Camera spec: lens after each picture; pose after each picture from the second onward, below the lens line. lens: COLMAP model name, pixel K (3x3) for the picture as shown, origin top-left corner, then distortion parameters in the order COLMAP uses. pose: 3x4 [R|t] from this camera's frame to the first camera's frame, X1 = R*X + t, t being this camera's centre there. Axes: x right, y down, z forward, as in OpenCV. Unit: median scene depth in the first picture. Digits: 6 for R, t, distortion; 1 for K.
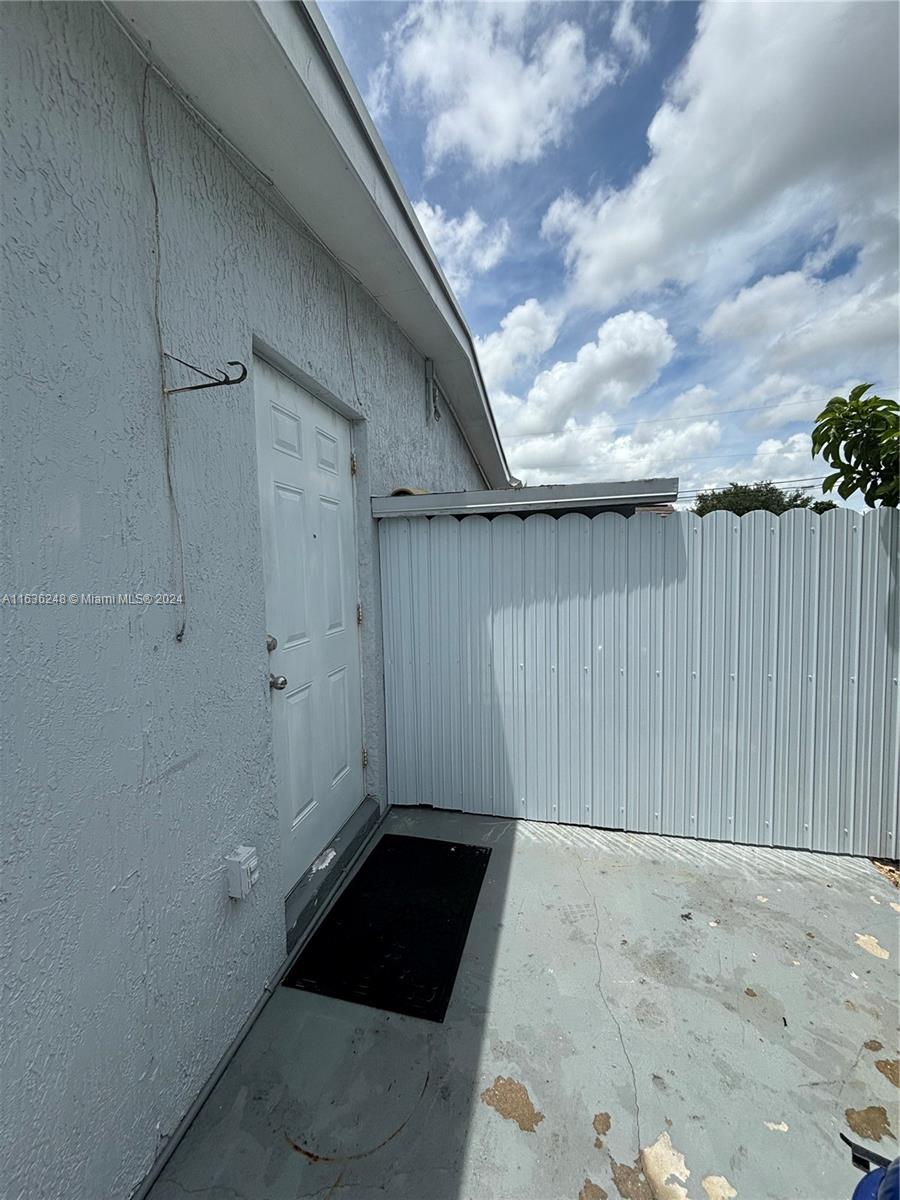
lens RADIAL K [[481.9, 0, 459.6], [0, 481.9, 596.4], [0, 0, 1]] dist [-0.002427, 0.001147]
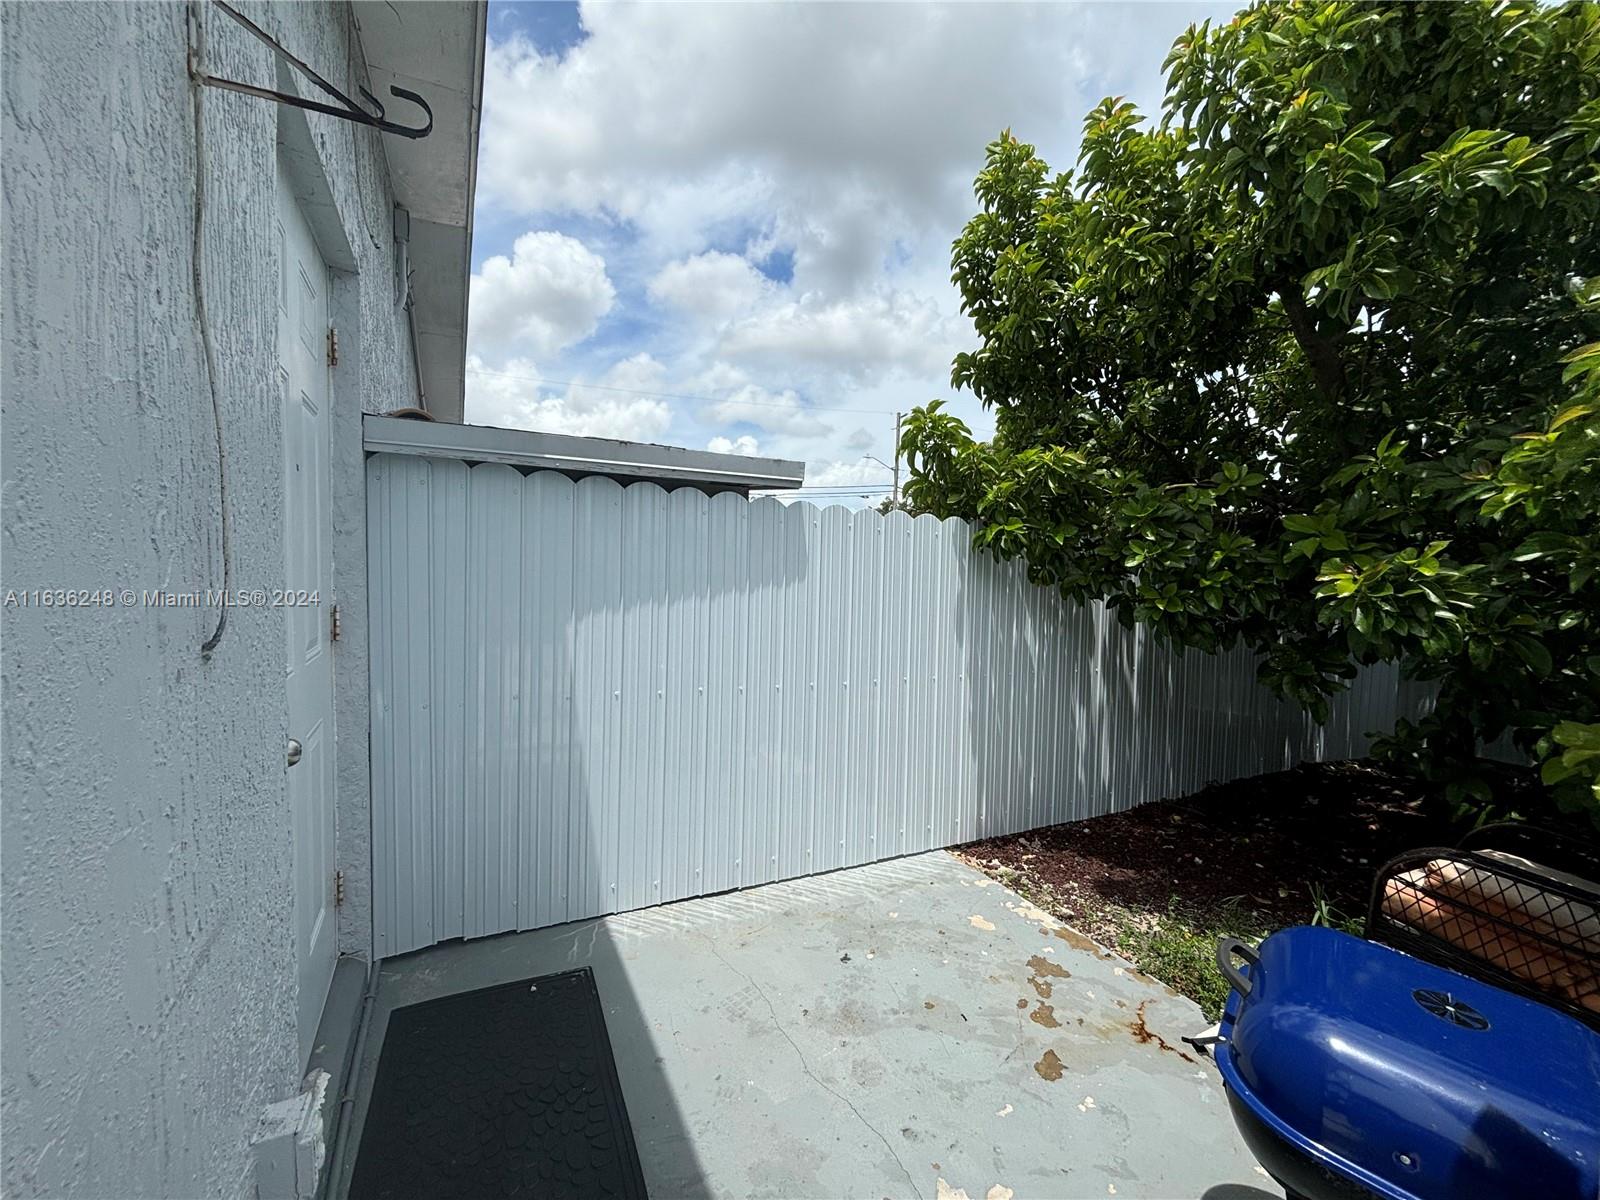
lens RADIAL K [[642.6, 0, 791.2], [0, 642.6, 602.7], [0, 0, 1]] dist [-0.002427, 0.001147]
pose [[0.769851, 0.010934, 0.638130, -0.273644], [-0.002060, 0.999891, -0.014647, 0.023870], [-0.638220, 0.009961, 0.769790, 0.113841]]
